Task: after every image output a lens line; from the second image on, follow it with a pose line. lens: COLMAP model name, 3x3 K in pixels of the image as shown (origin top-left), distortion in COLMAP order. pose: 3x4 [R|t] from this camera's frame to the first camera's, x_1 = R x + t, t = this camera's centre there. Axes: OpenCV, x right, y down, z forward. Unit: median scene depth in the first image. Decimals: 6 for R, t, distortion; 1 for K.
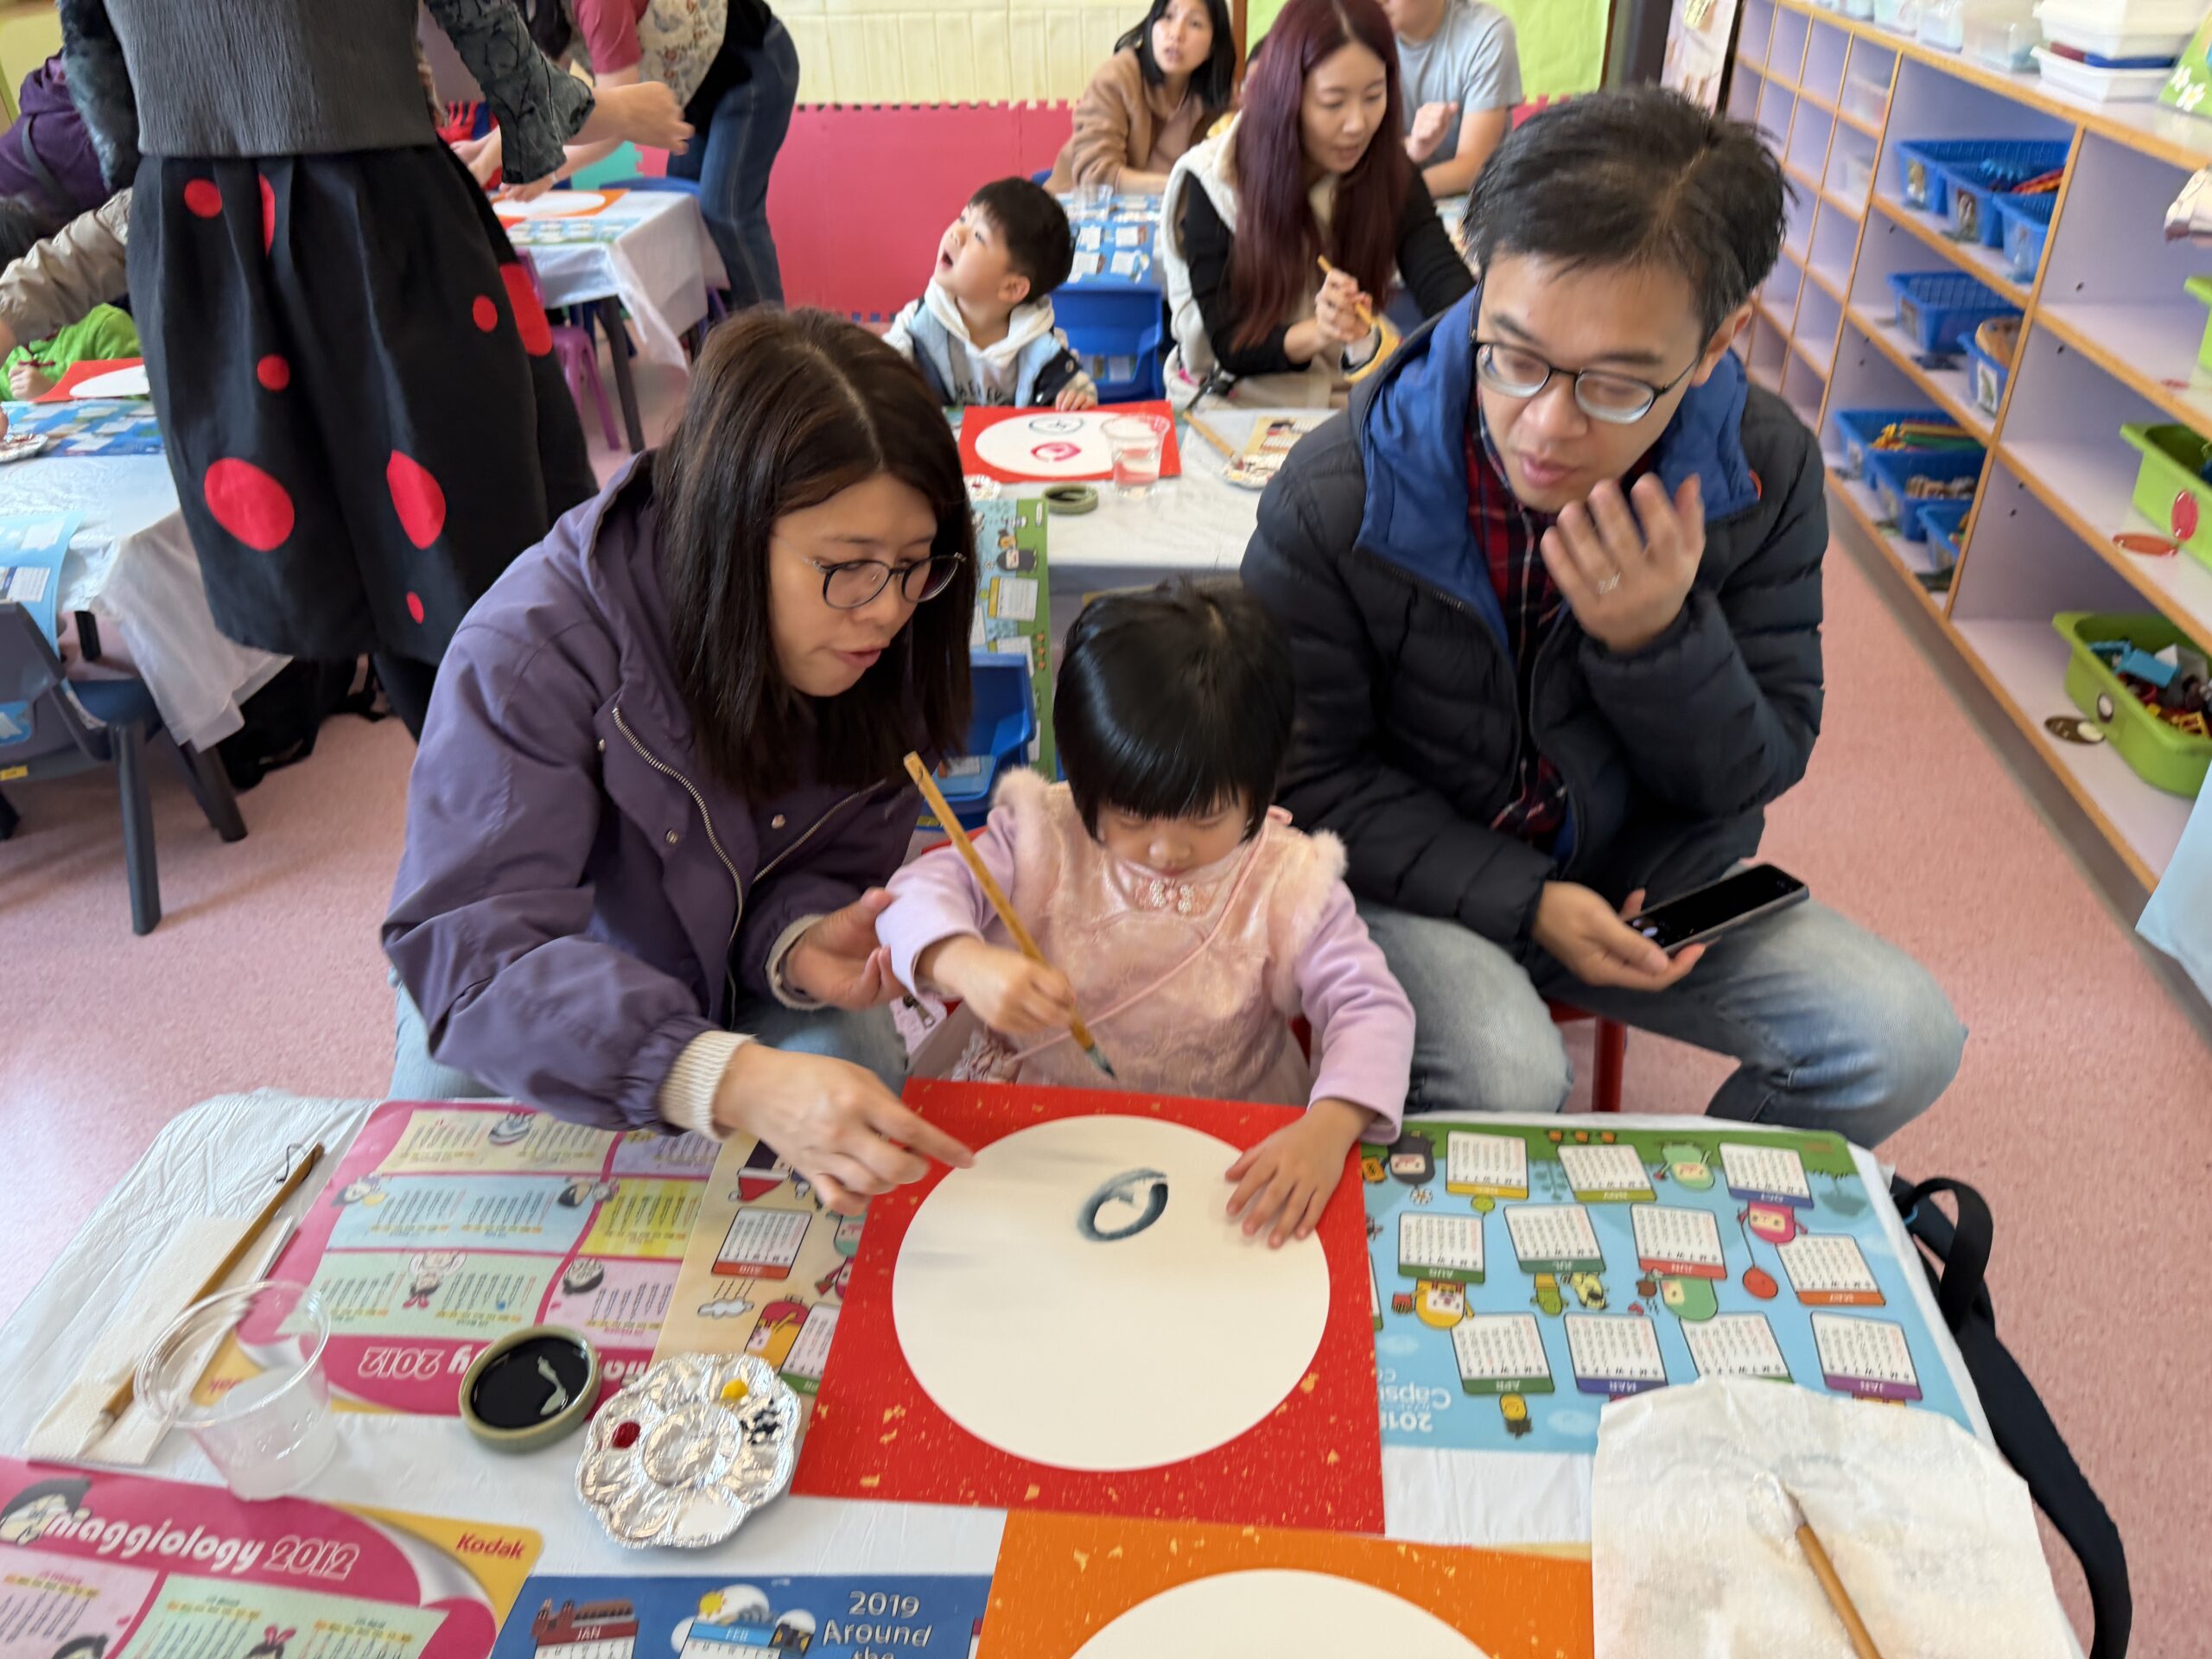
lens RADIAL K [[1639.8, 0, 1106.0], [0, 1639.8, 829.5], [0, 0, 1]] dist [-0.009185, -0.005352]
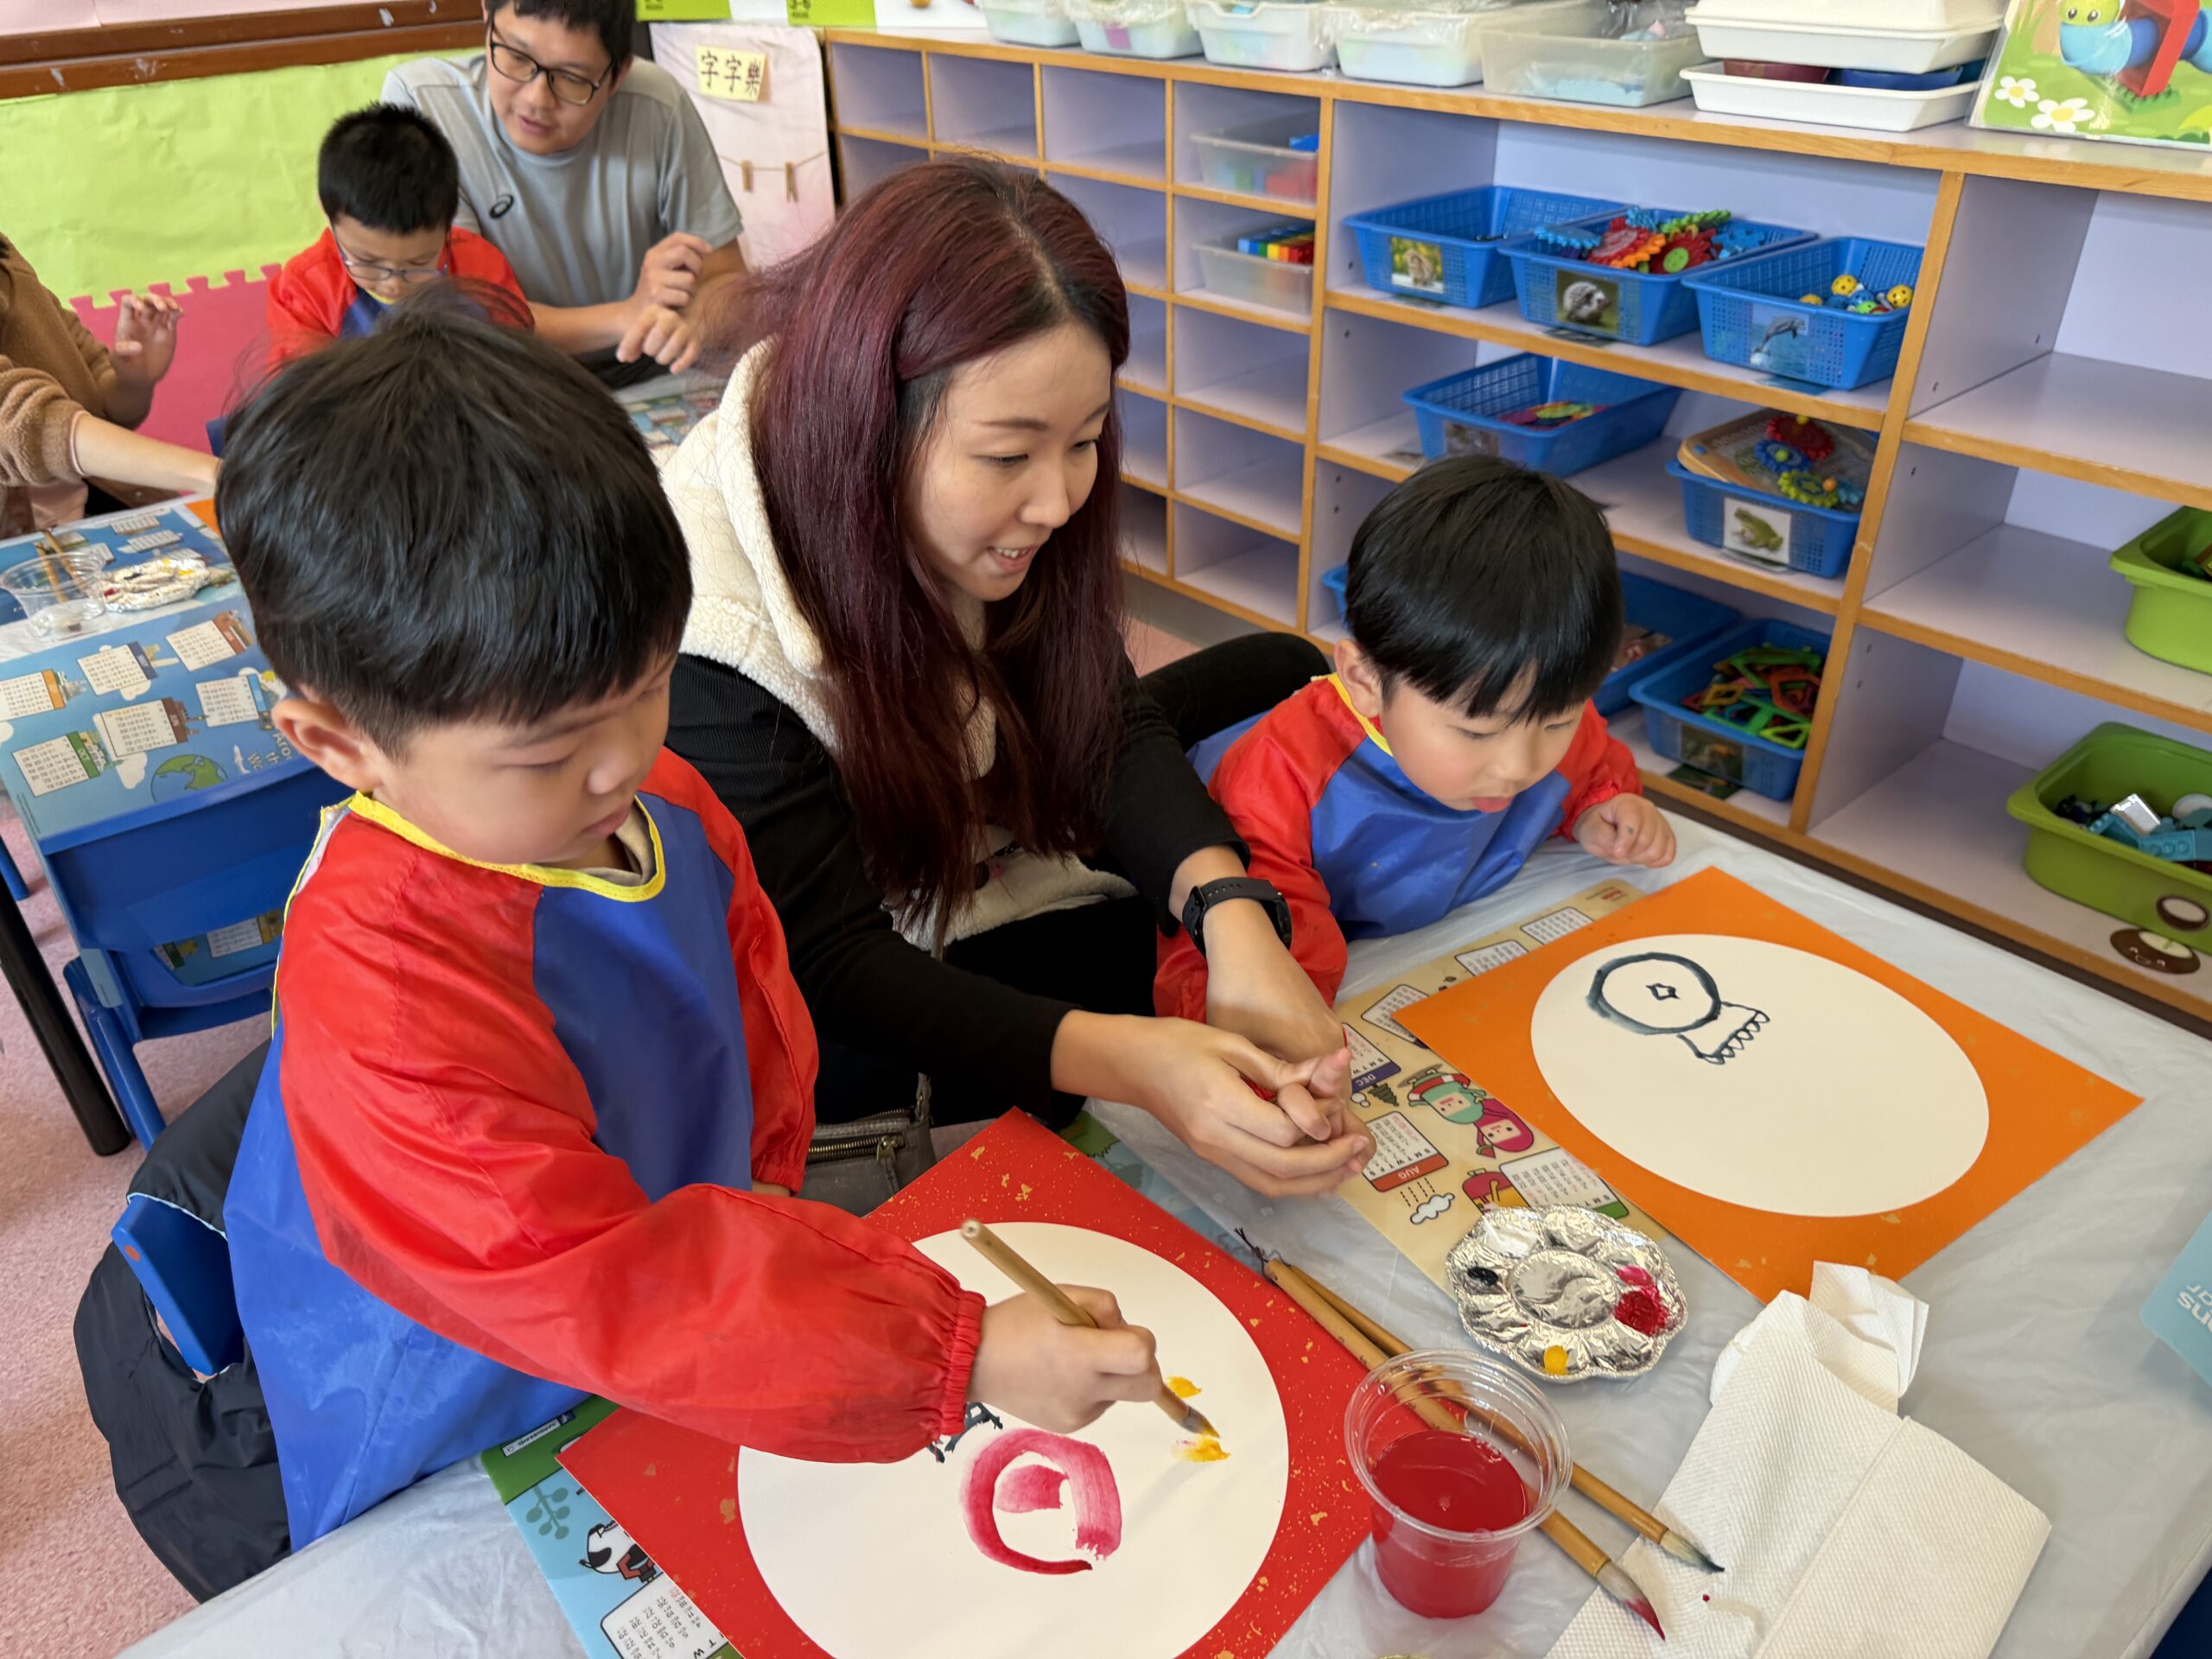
lens RADIAL K [[1639.8, 0, 1106.0], [0, 1639.8, 829.5], [0, 0, 1]] dist [-0.009185, -0.005352]
pose [[0.686349, -0.383031, 0.618233, -0.168459], [0.396597, 0.909674, 0.123302, -0.373590], [-0.609619, 0.160561, 0.776263, 0.668596]]
